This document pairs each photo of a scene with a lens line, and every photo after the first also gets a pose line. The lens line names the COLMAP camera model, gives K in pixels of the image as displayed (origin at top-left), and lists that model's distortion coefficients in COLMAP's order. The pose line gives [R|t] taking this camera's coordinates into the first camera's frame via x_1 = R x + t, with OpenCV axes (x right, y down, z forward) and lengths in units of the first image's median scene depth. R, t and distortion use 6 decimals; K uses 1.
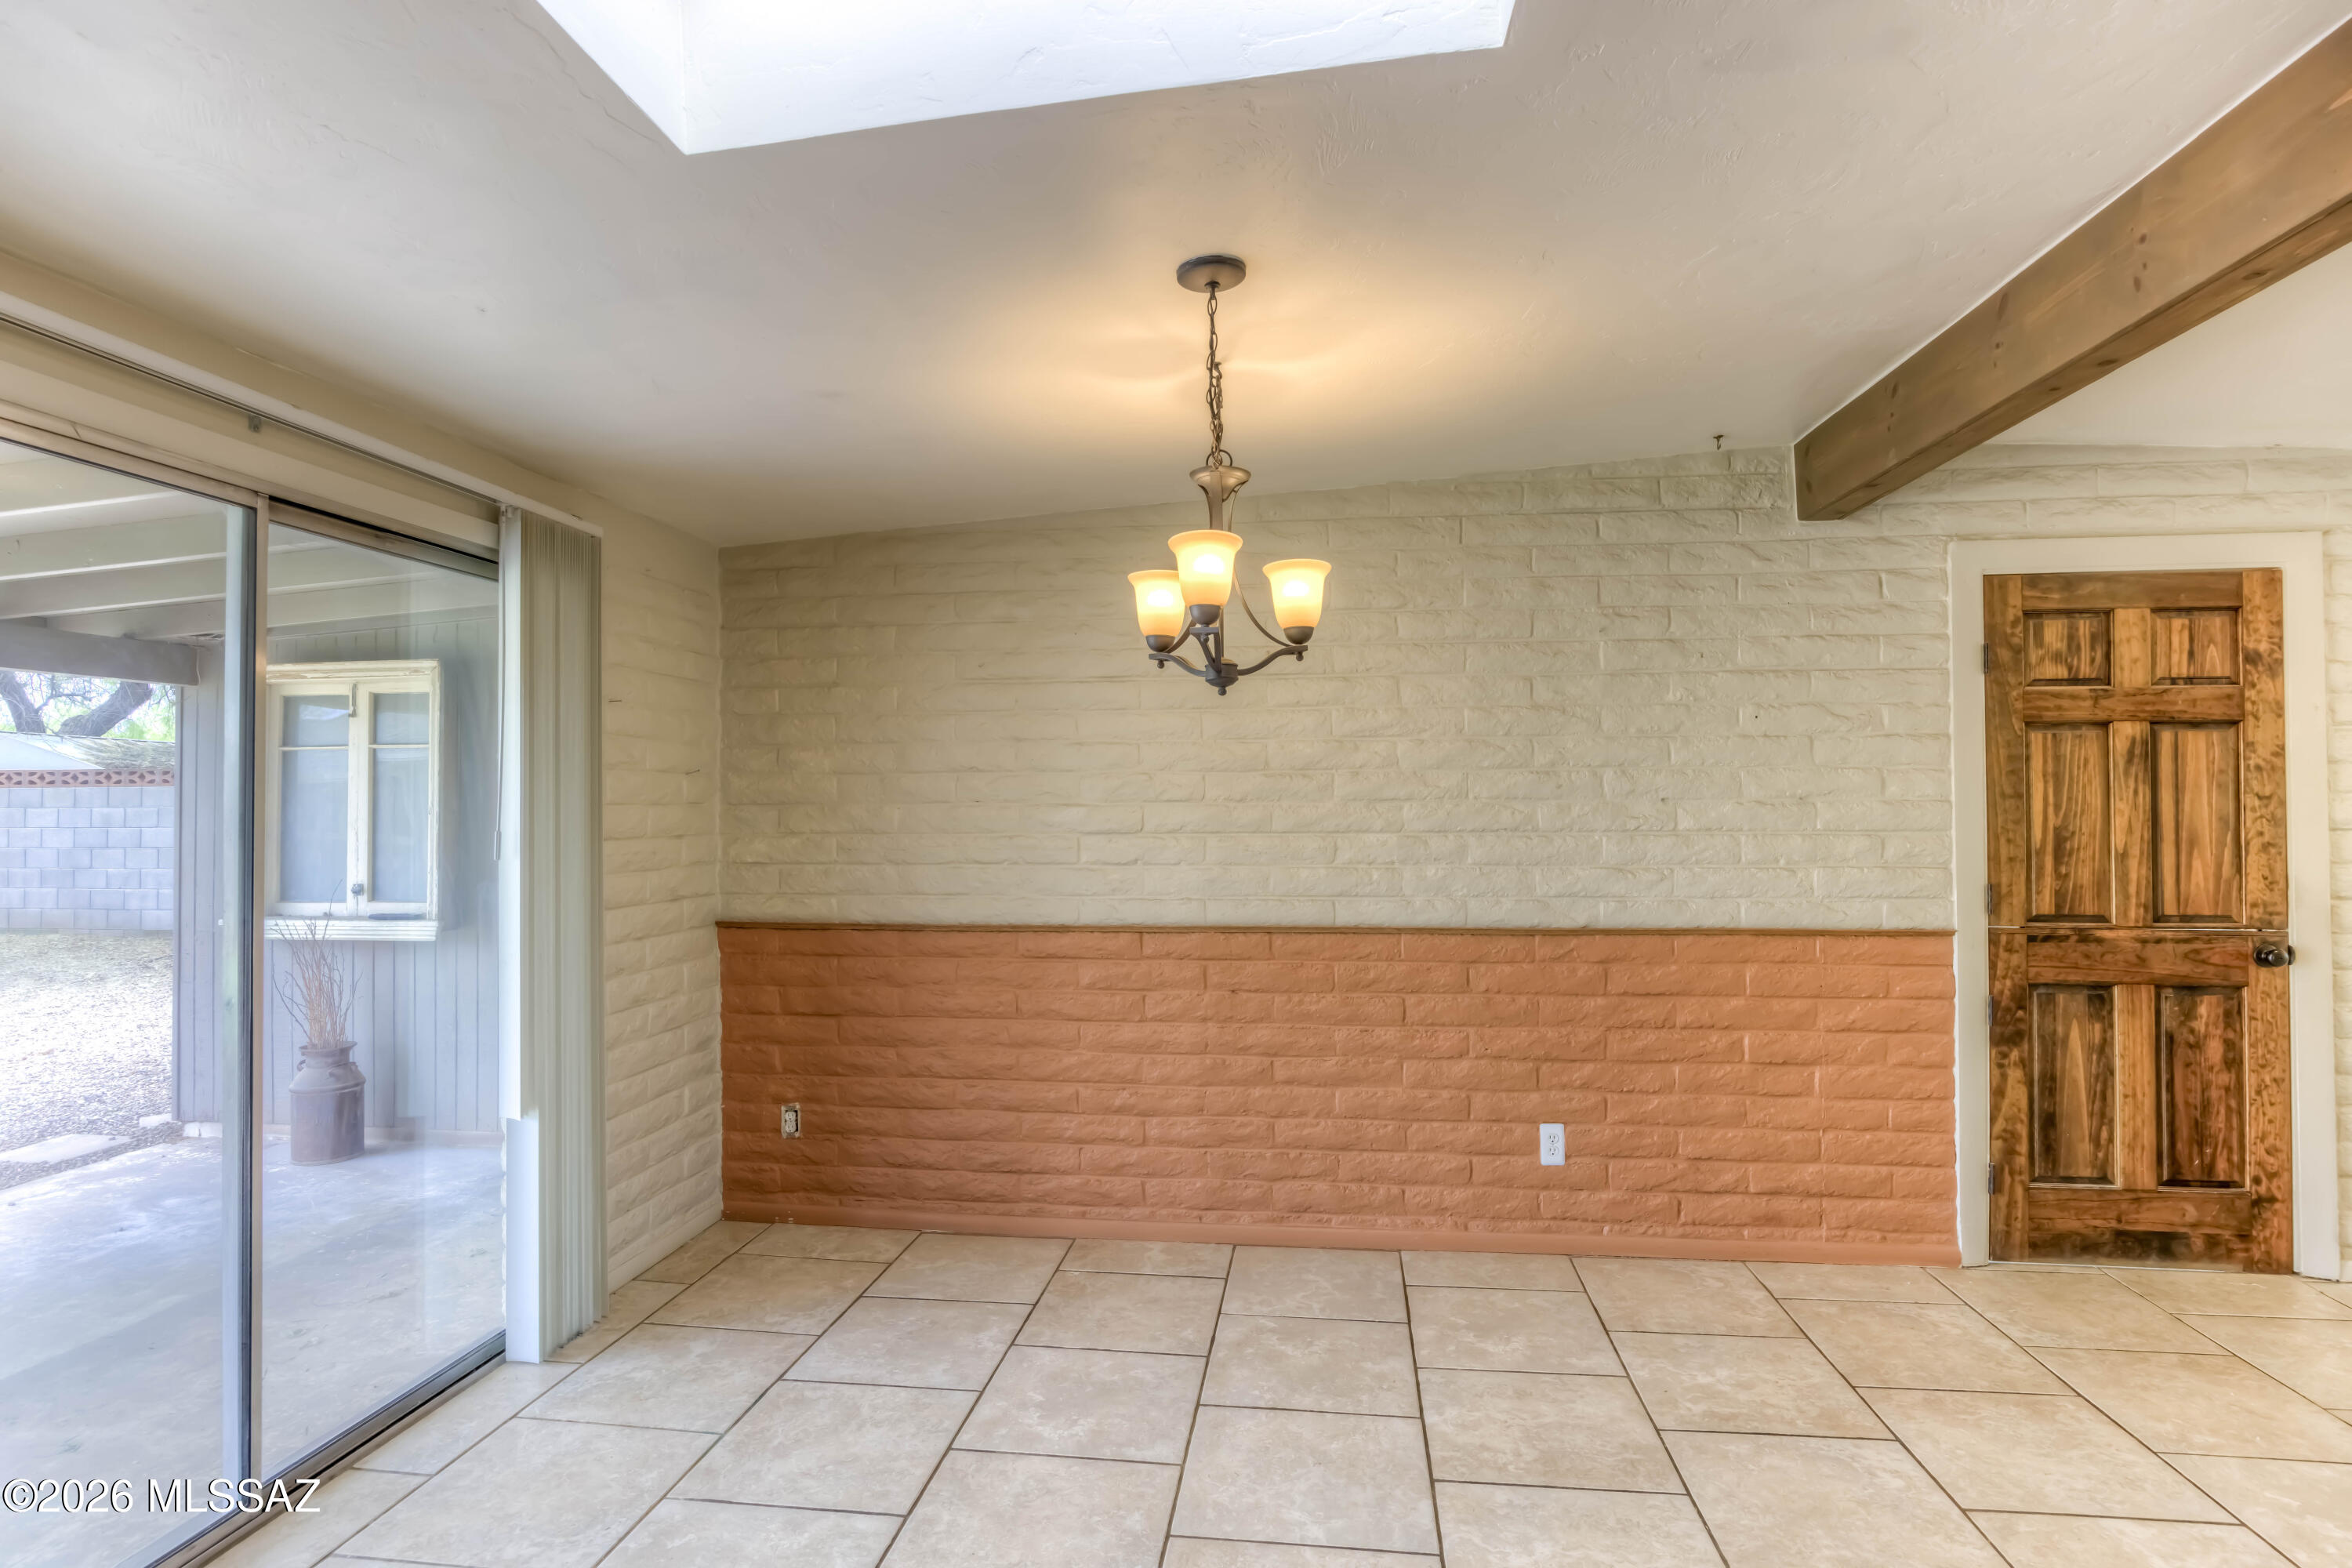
lens RADIAL K [[1220.3, 0, 1176.0], [0, 1220.3, 784.0], [0, 0, 1]] dist [-0.025247, 0.011546]
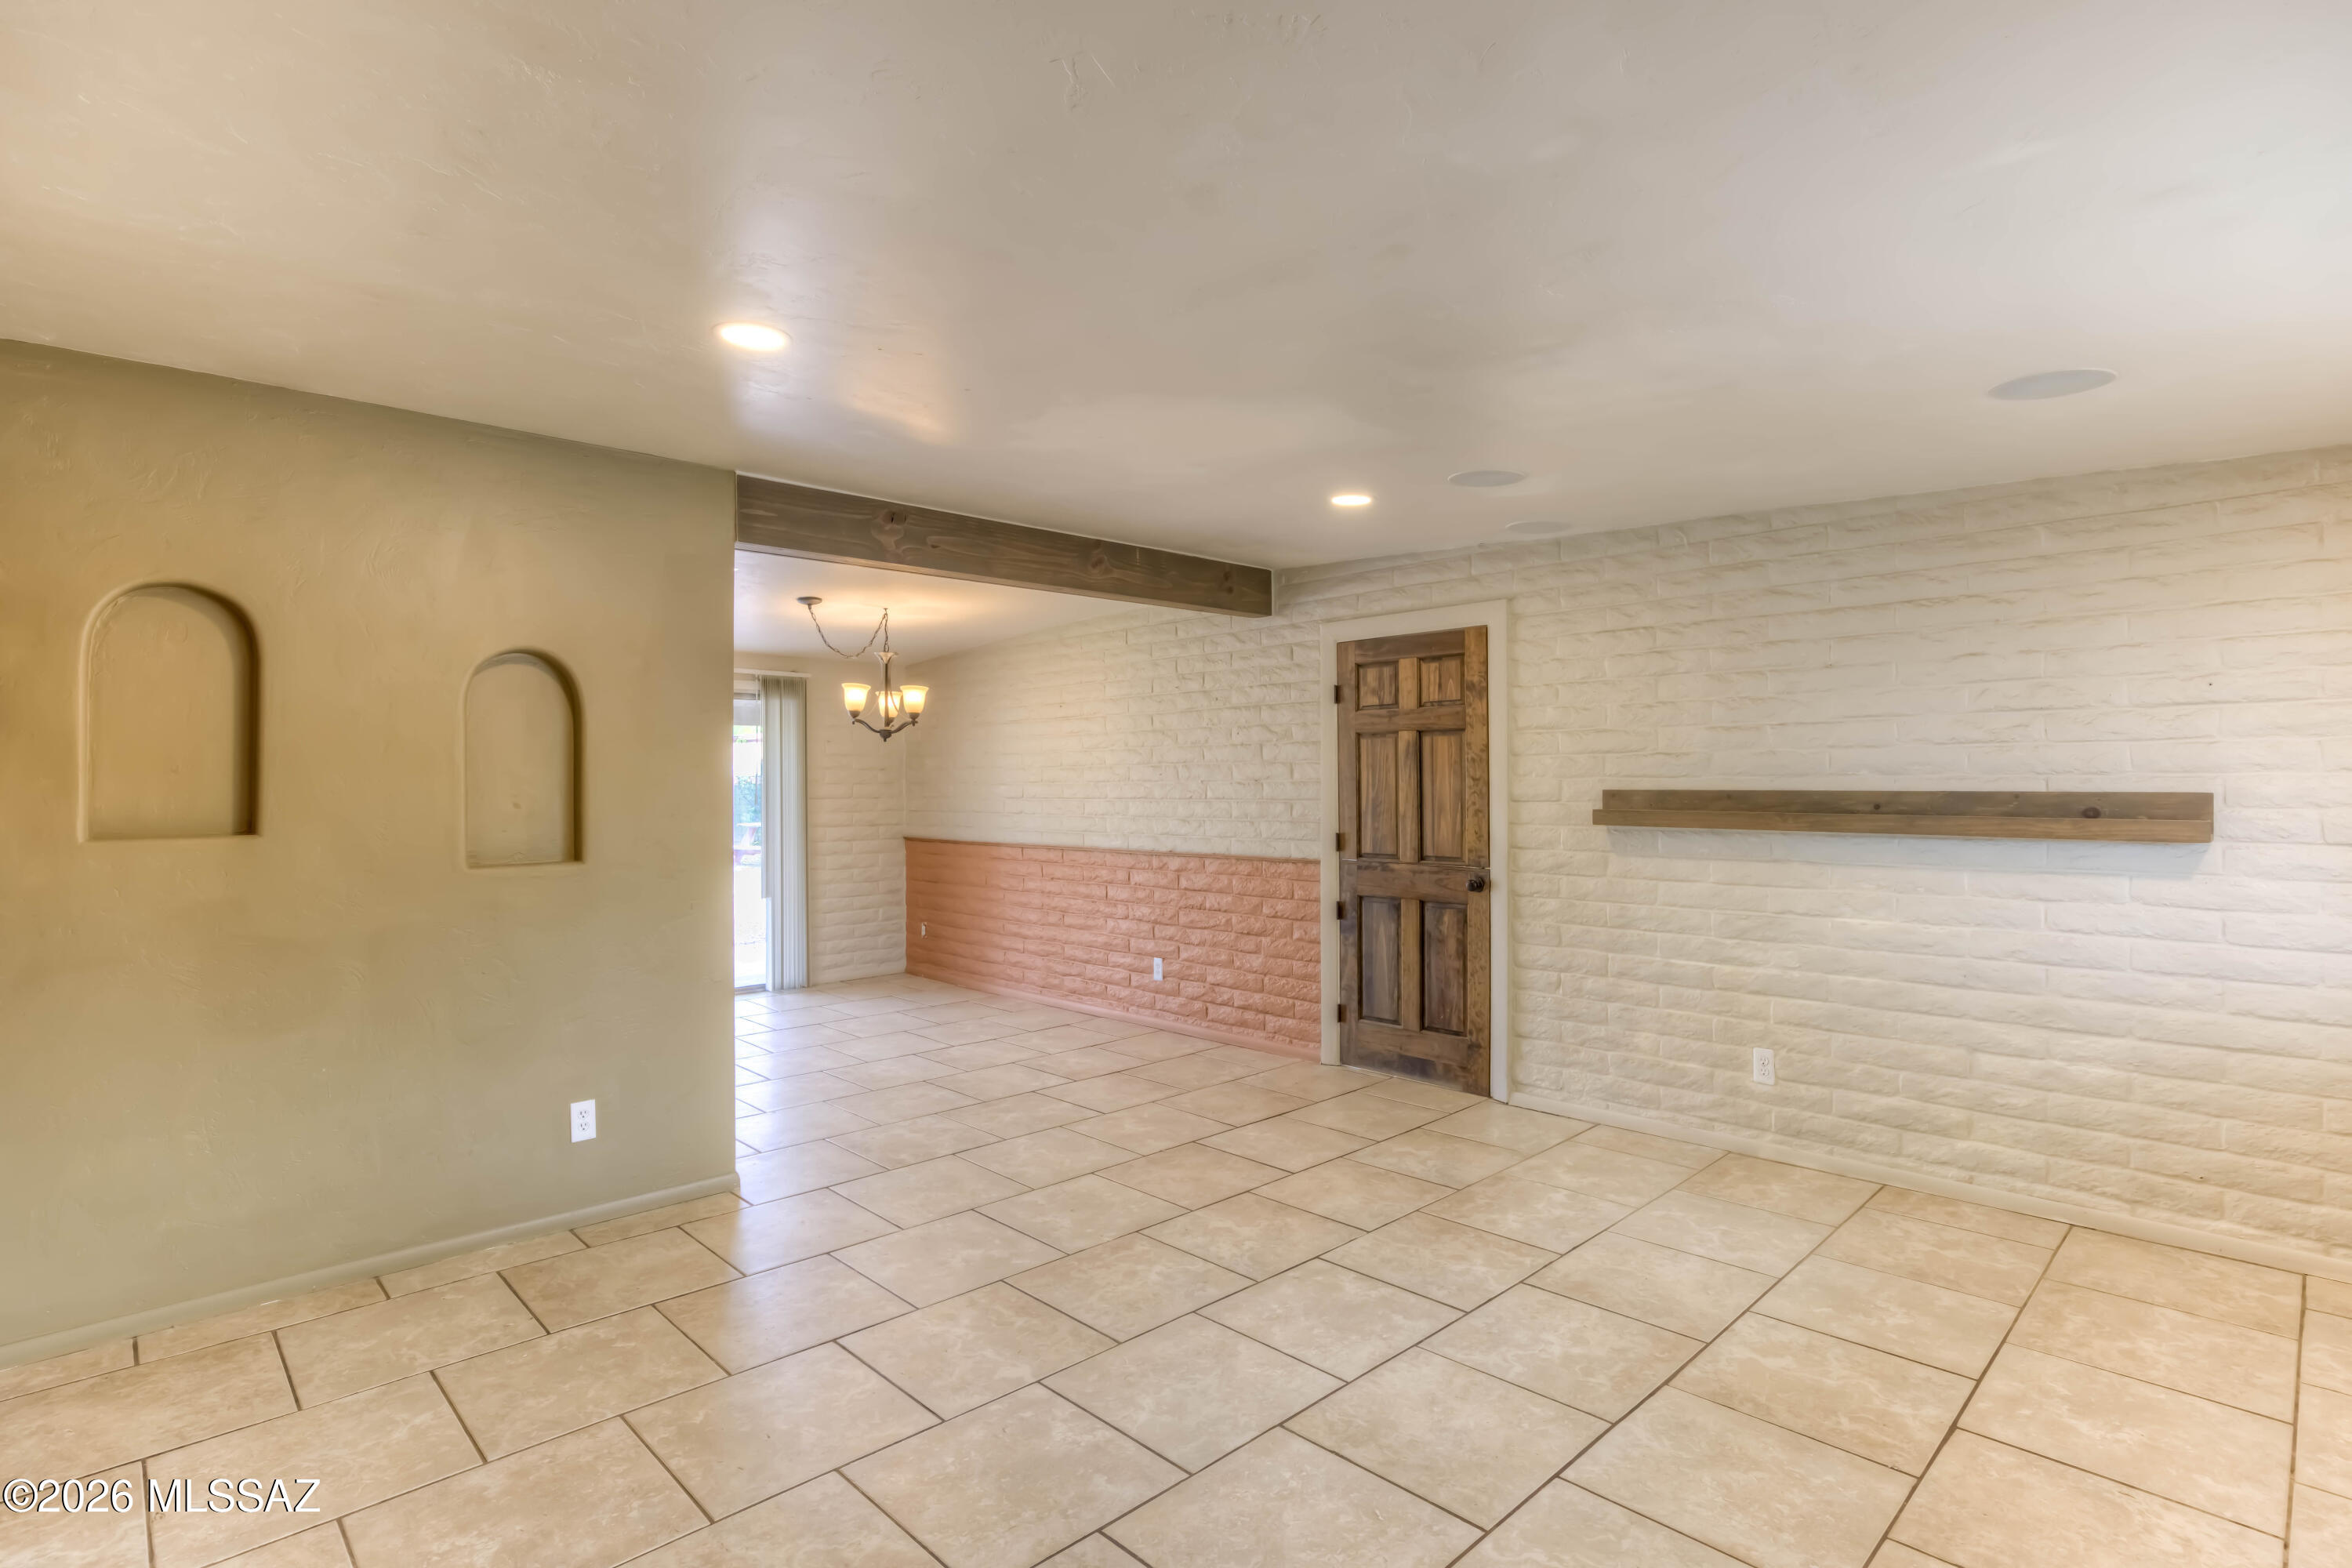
lens RADIAL K [[1140.2, 0, 1176.0], [0, 1140.2, 784.0], [0, 0, 1]] dist [-0.028386, 0.017224]
pose [[0.778447, -0.000701, -0.627710, 1.451085], [0.012400, 0.999821, 0.014262, -0.007974], [0.627588, -0.018886, 0.778317, -0.328146]]
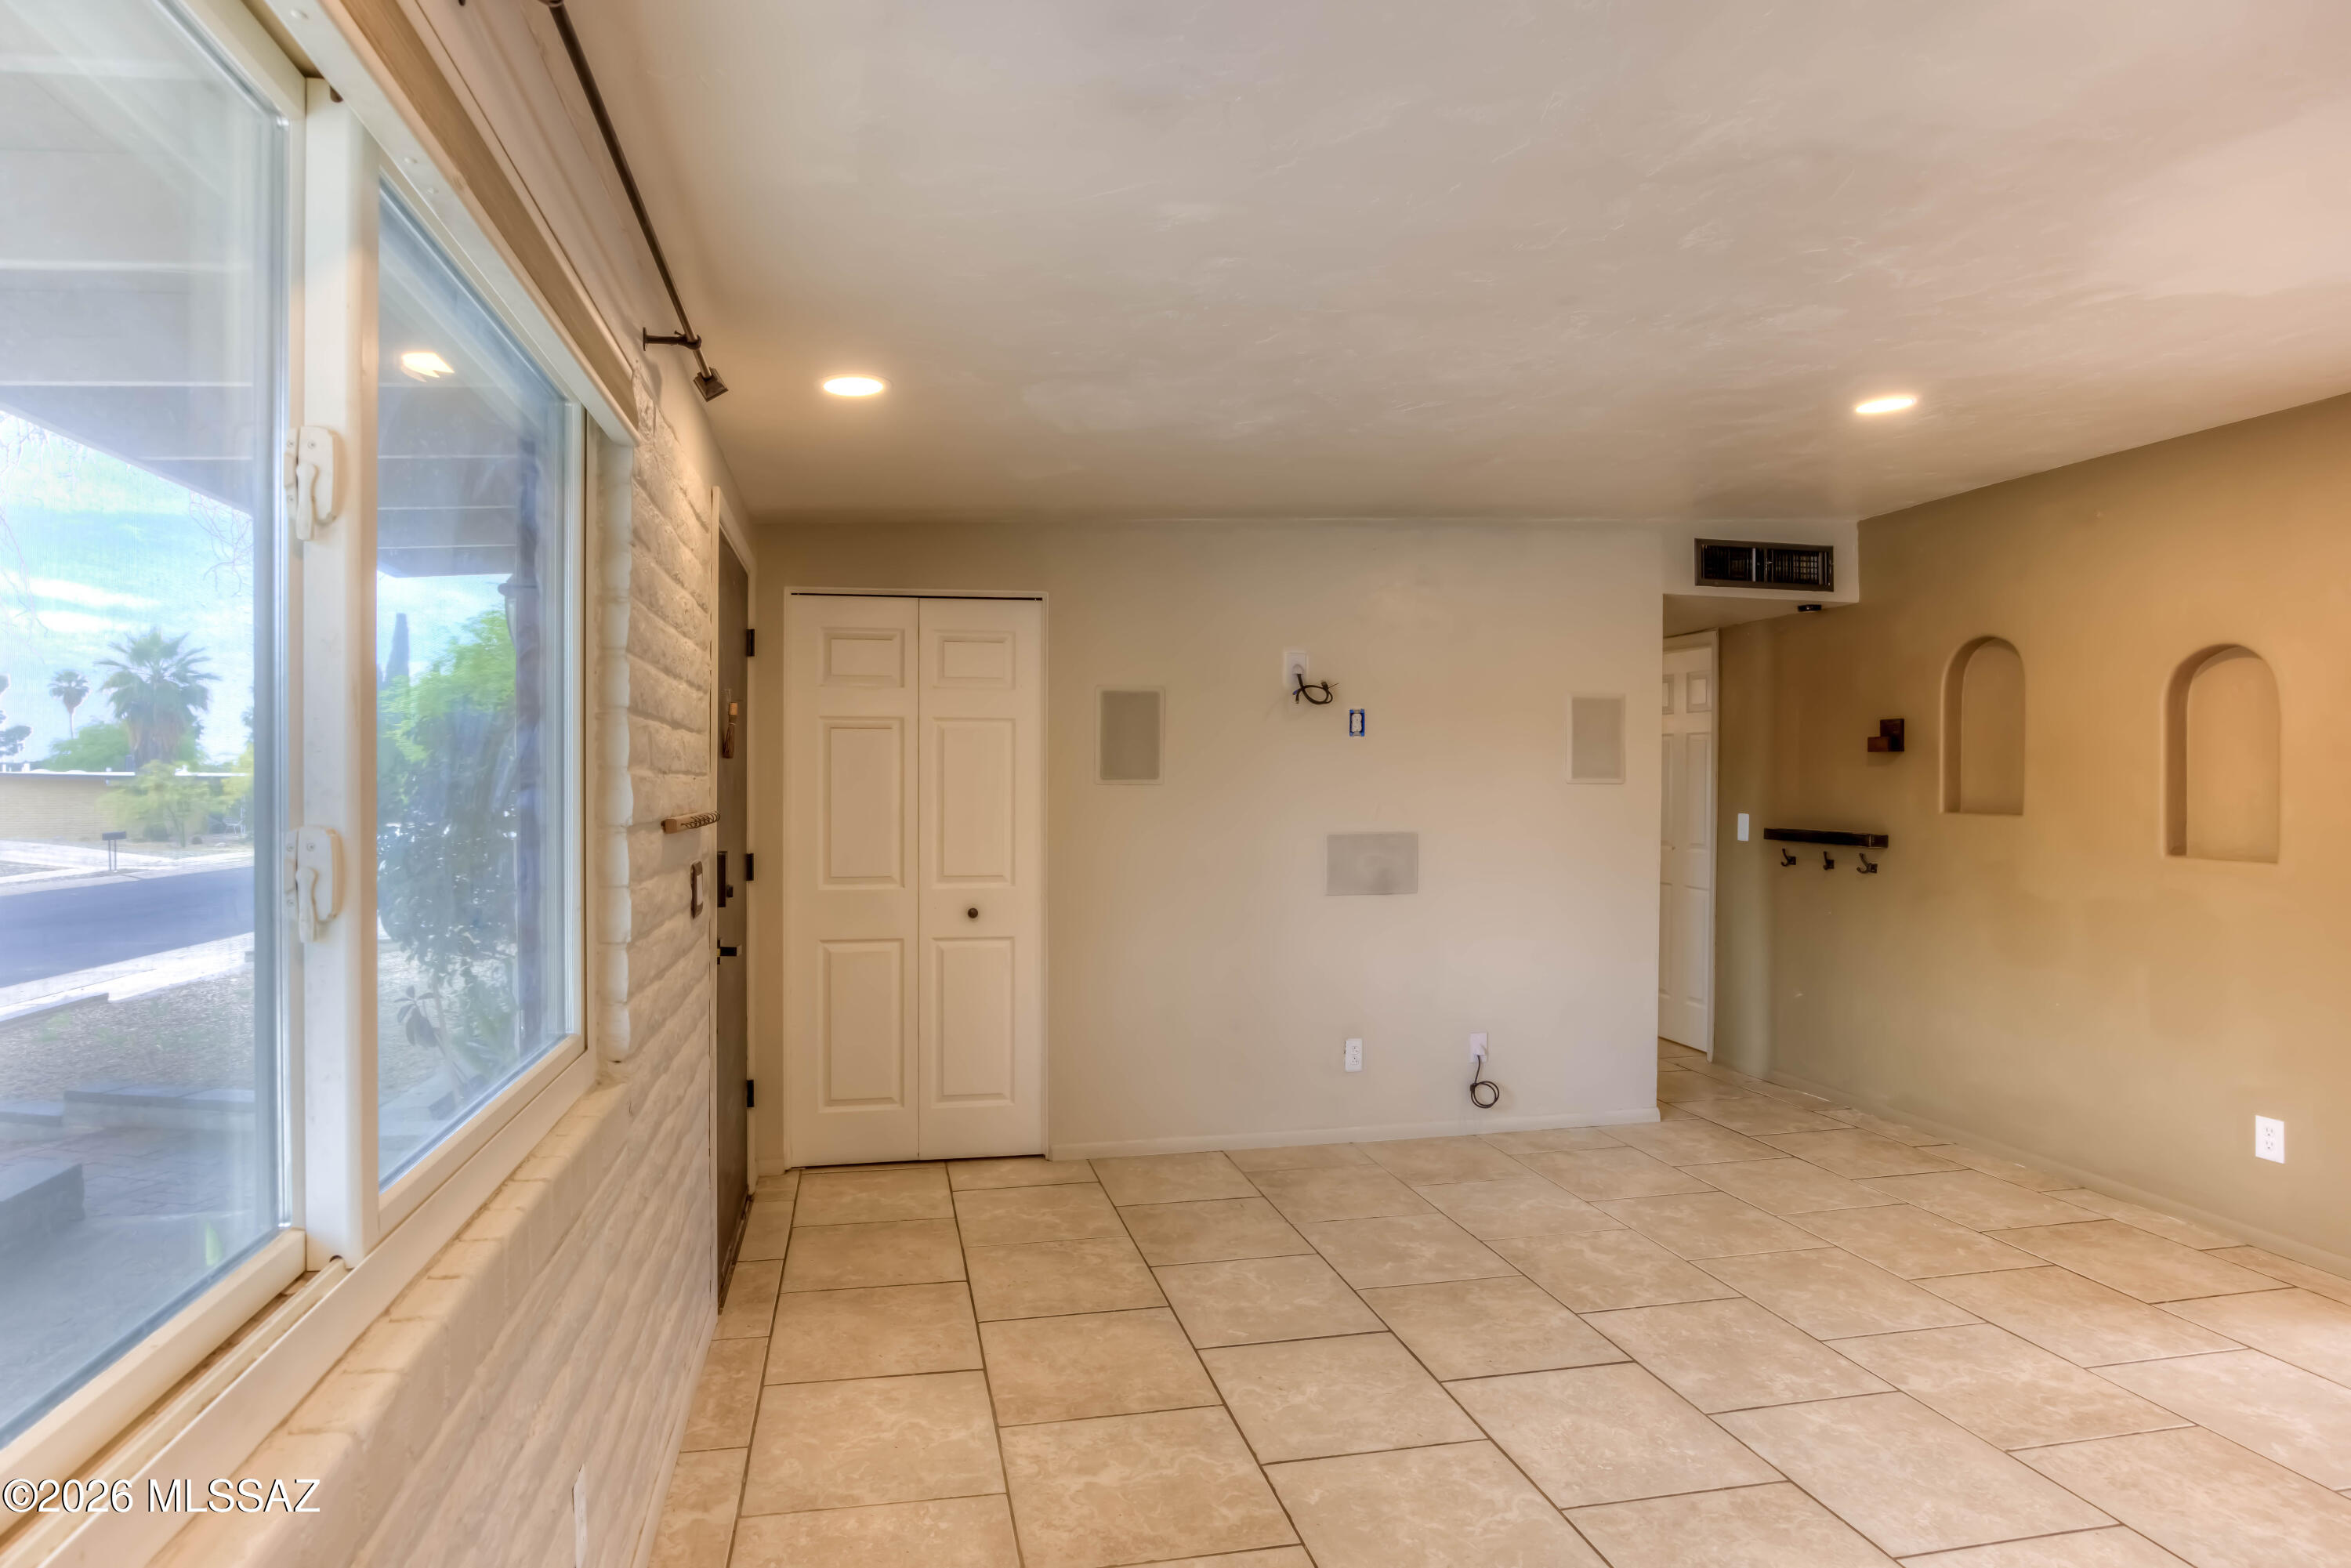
lens RADIAL K [[1313.6, 0, 1114.6], [0, 1313.6, 787.3], [0, 0, 1]] dist [-0.030131, -0.000526]
pose [[-0.953854, 0.003302, -0.300253, 1.624579], [0.006924, 0.999916, -0.010998, 0.008400], [0.300191, -0.012569, -0.953796, 0.709961]]
